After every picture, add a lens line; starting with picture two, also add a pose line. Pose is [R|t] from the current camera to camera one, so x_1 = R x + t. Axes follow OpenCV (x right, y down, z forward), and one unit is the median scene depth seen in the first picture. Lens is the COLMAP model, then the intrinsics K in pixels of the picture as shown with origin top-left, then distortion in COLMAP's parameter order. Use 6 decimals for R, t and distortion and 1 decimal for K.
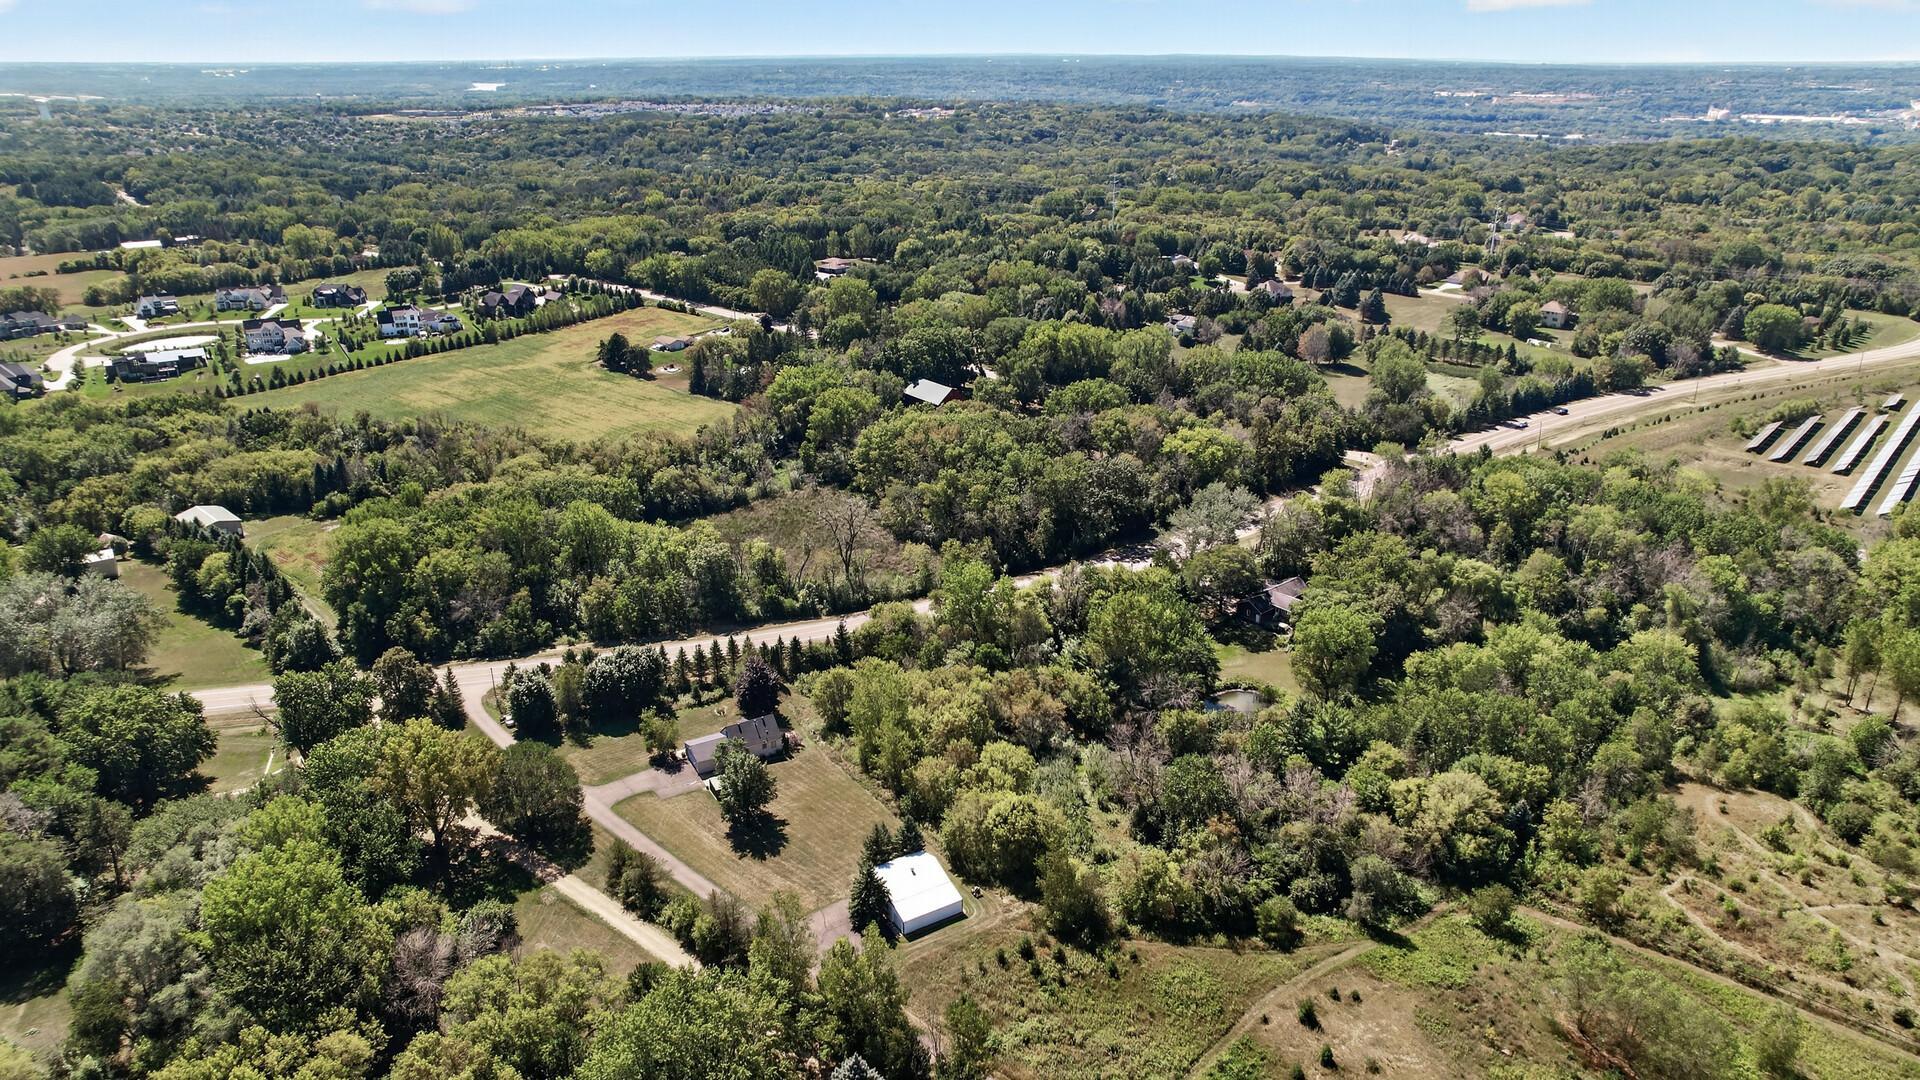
lens RADIAL K [[1237.9, 0, 972.9], [0, 1237.9, 538.7], [0, 0, 1]] dist [-0.077734, 0.073175]
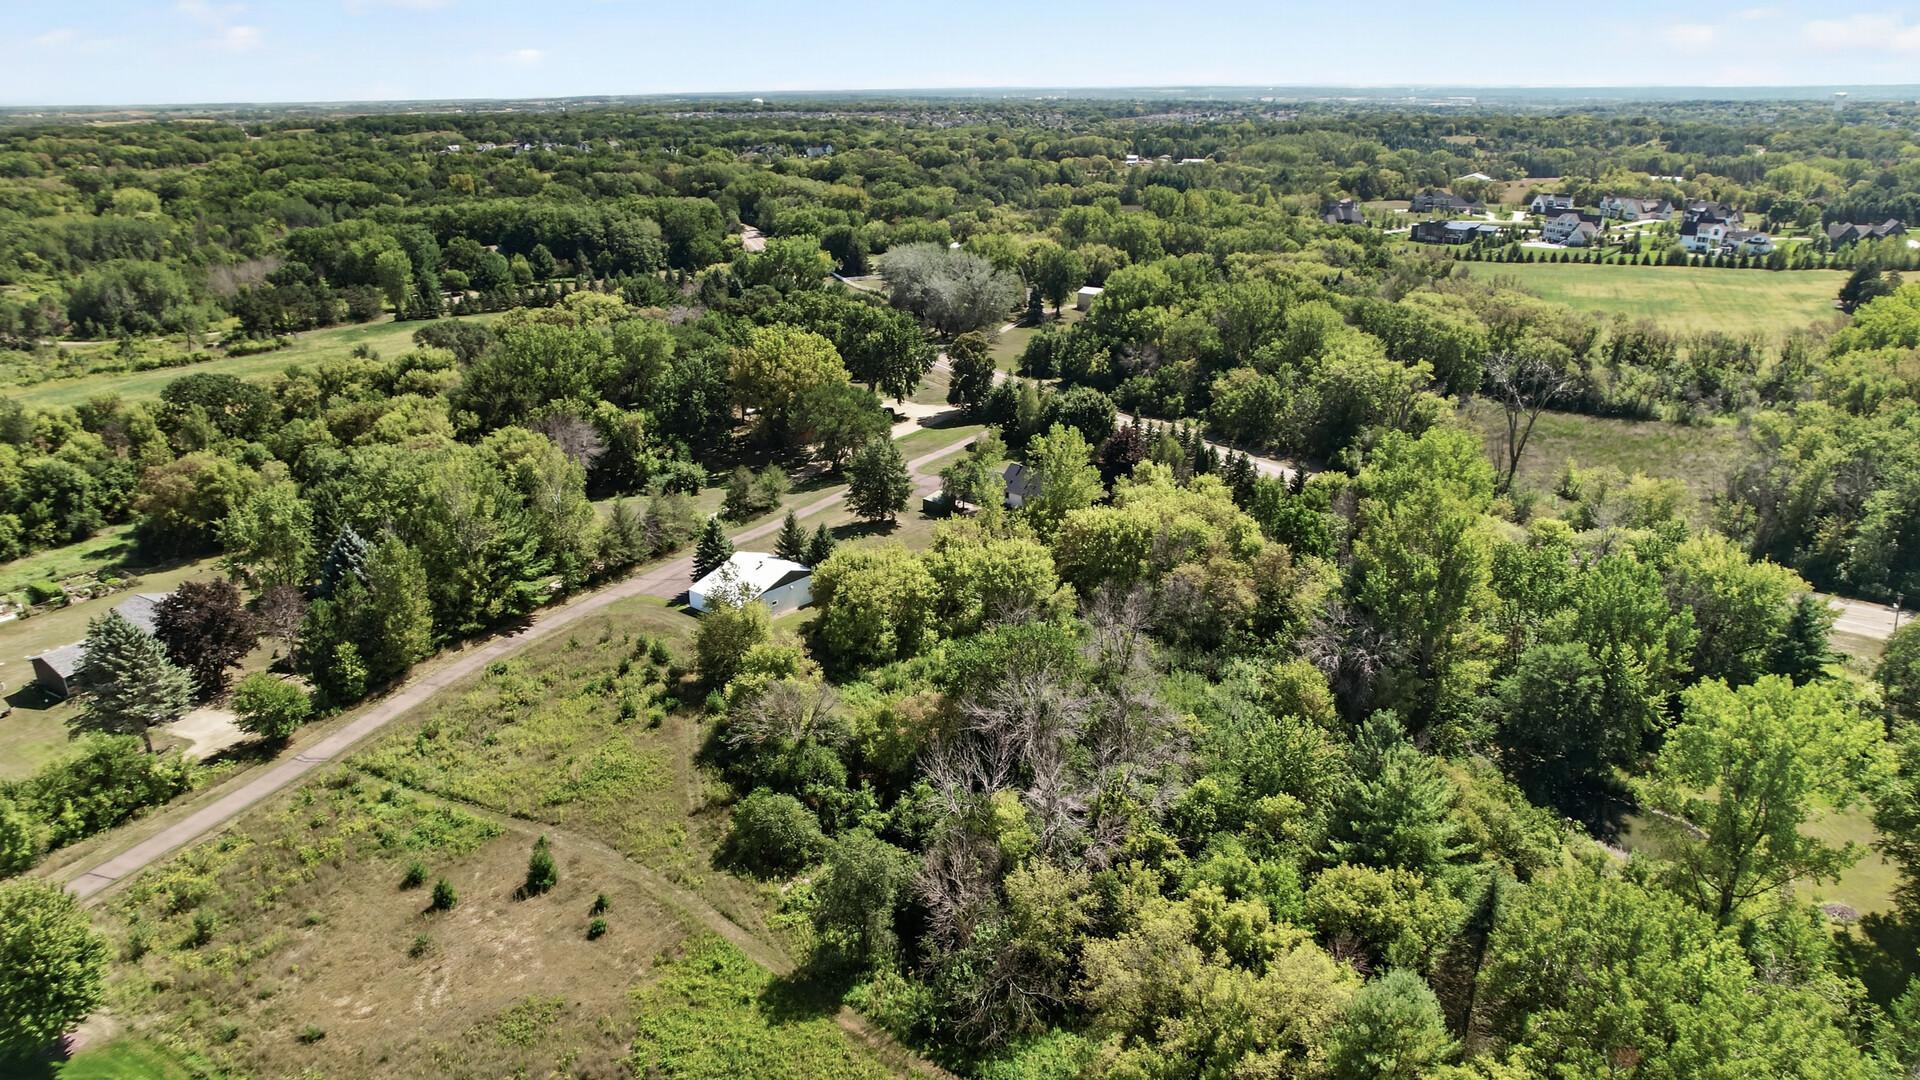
lens RADIAL K [[1280.0, 0, 970.1], [0, 1280.0, 499.7], [0, 0, 1]] dist [-0.081009, 0.084683]
pose [[0.307966, 0.298746, -0.903276, 0.469993], [-0.343340, 0.920340, 0.187330, 0.013294], [0.887285, 0.252440, 0.386005, 0.487945]]
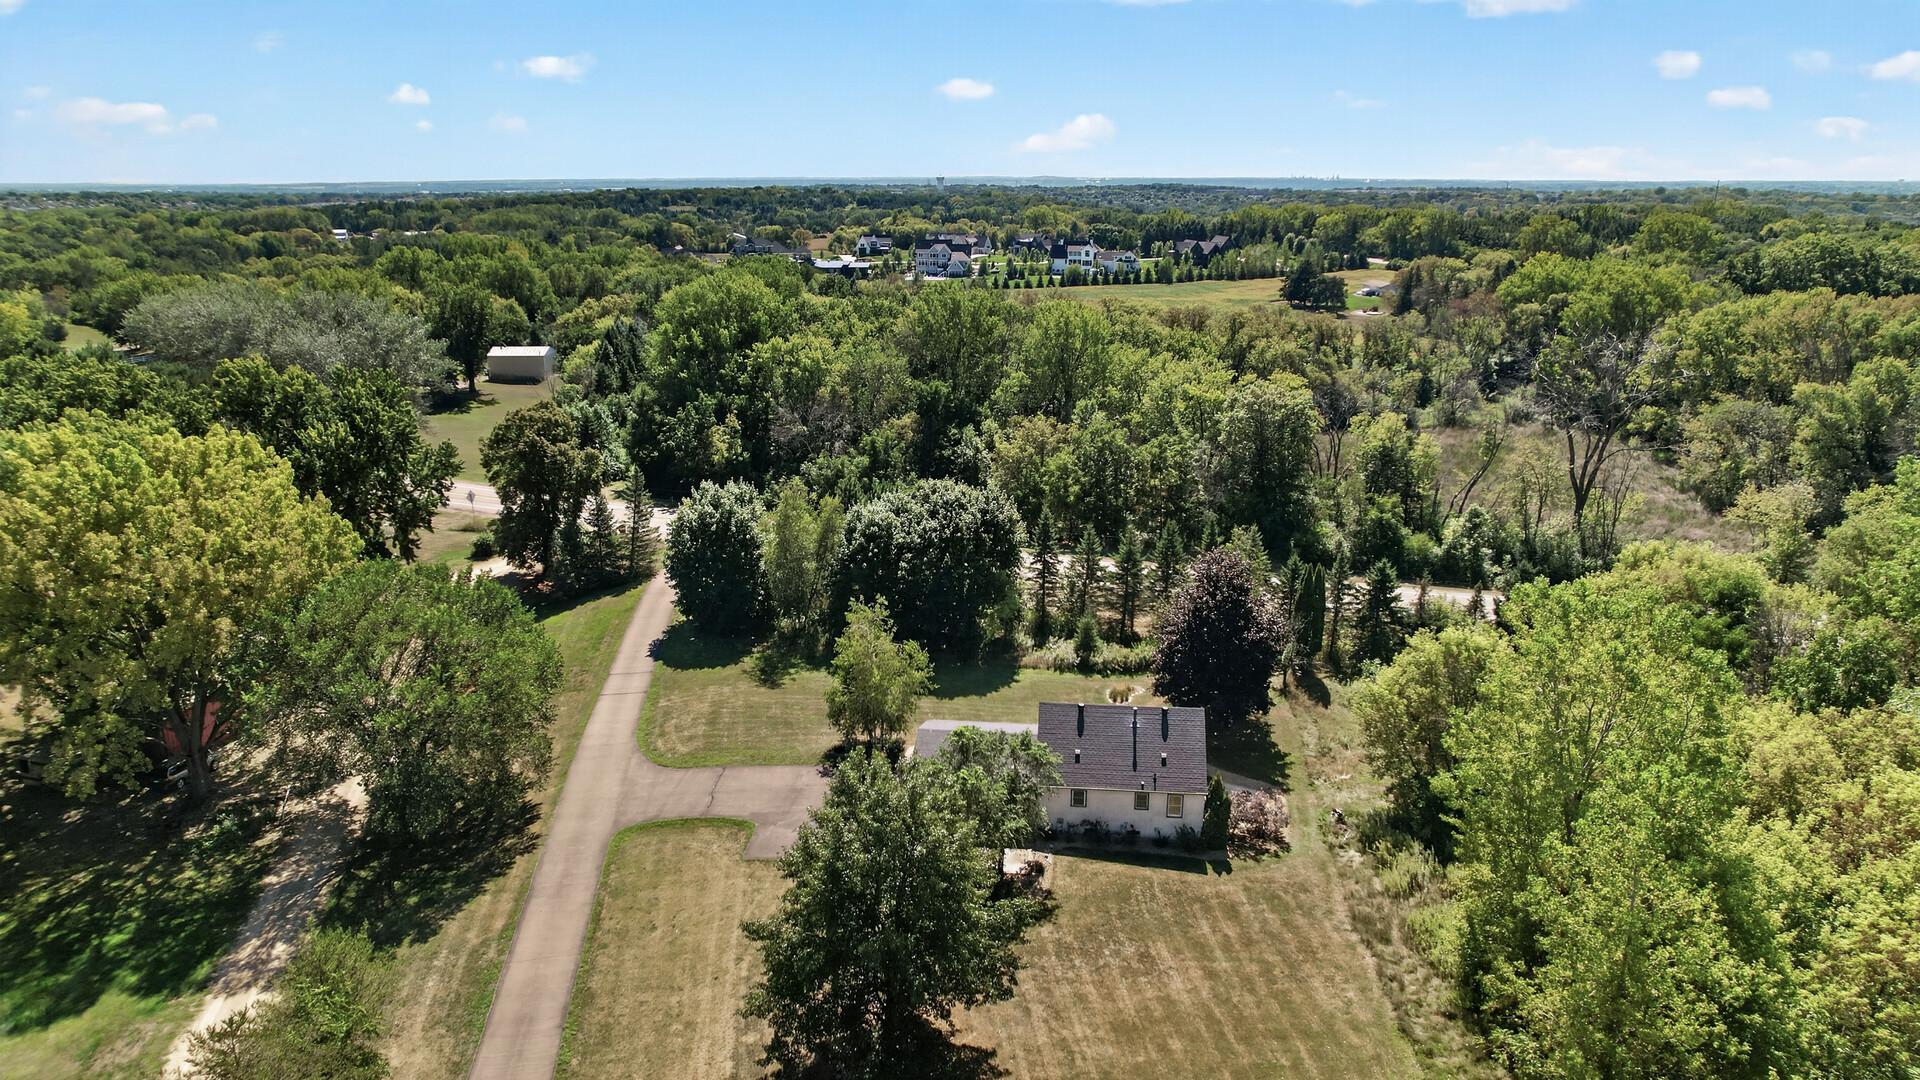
lens RADIAL K [[1237.9, 0, 972.9], [0, 1237.9, 538.7], [0, 0, 1]] dist [-0.077734, 0.073175]
pose [[0.814832, 0.169126, -0.554477, -0.038274], [-0.217412, 0.975835, -0.021849, 0.094371], [0.537383, 0.138353, 0.831912, 0.559527]]
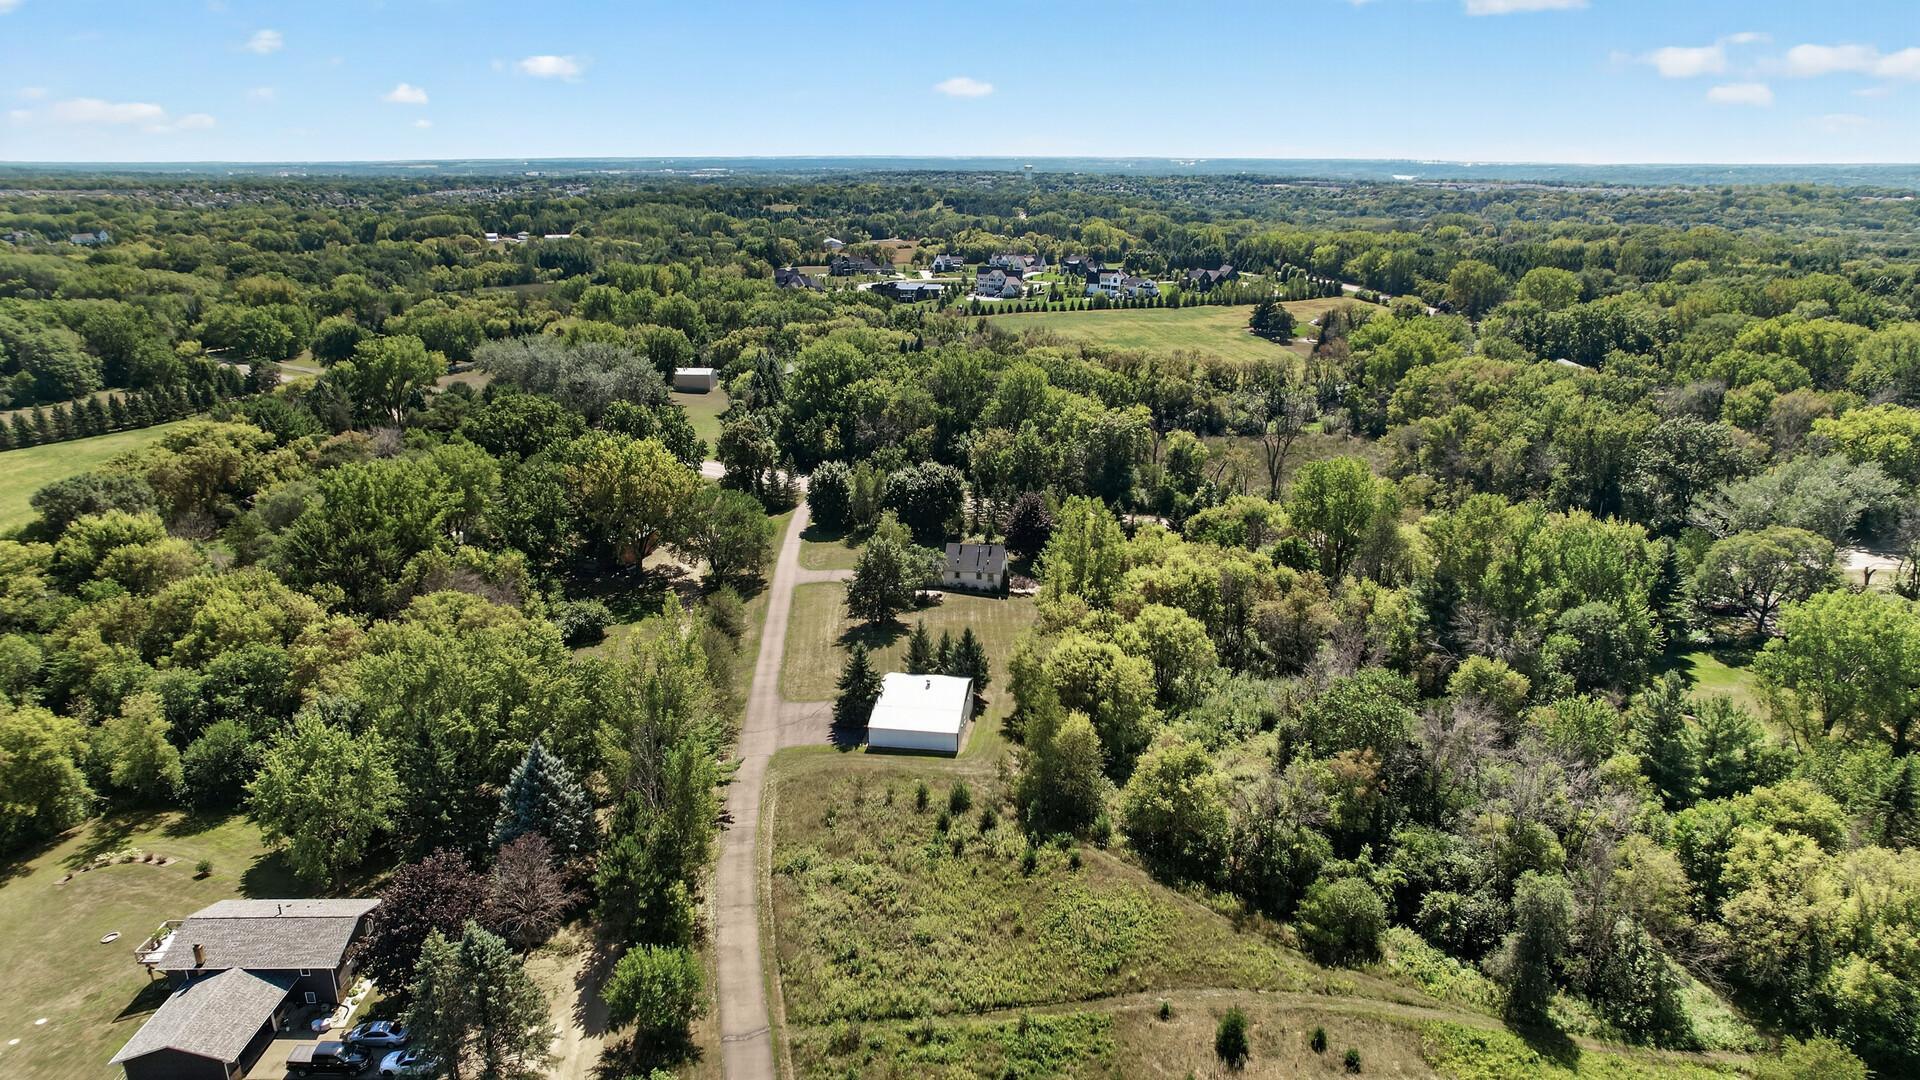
lens RADIAL K [[1237.9, 0, 972.9], [0, 1237.9, 538.7], [0, 0, 1]] dist [-0.077734, 0.073175]
pose [[0.769973, 0.196828, -0.606959, 0.259192], [-0.240377, 0.970630, 0.009825, 0.104882], [0.591067, 0.138334, 0.794672, 0.248386]]
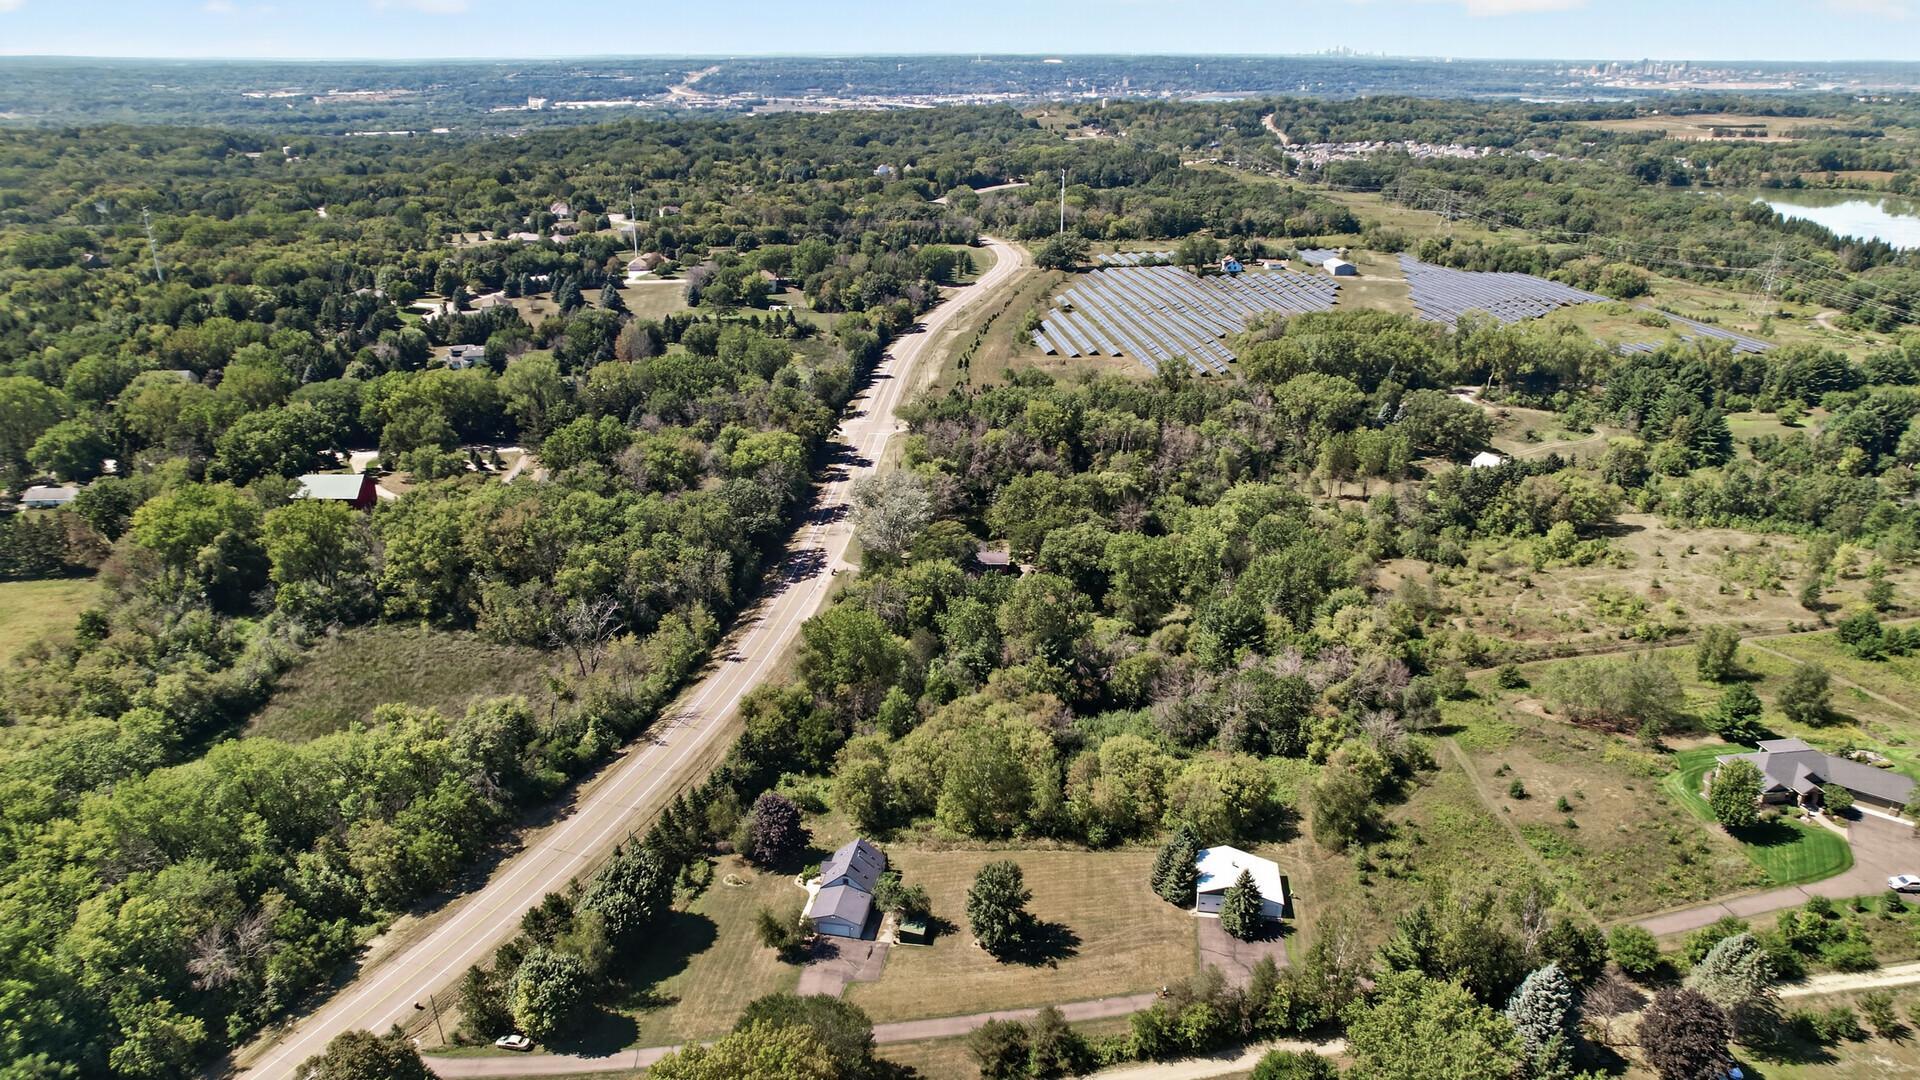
lens RADIAL K [[1237.9, 0, 972.9], [0, 1237.9, 538.7], [0, 0, 1]] dist [-0.077734, 0.073175]
pose [[0.638526, -0.287944, 0.713703, -0.508515], [0.286213, 0.949700, 0.127092, -0.104800], [-0.714399, 0.123120, 0.688822, 0.272184]]
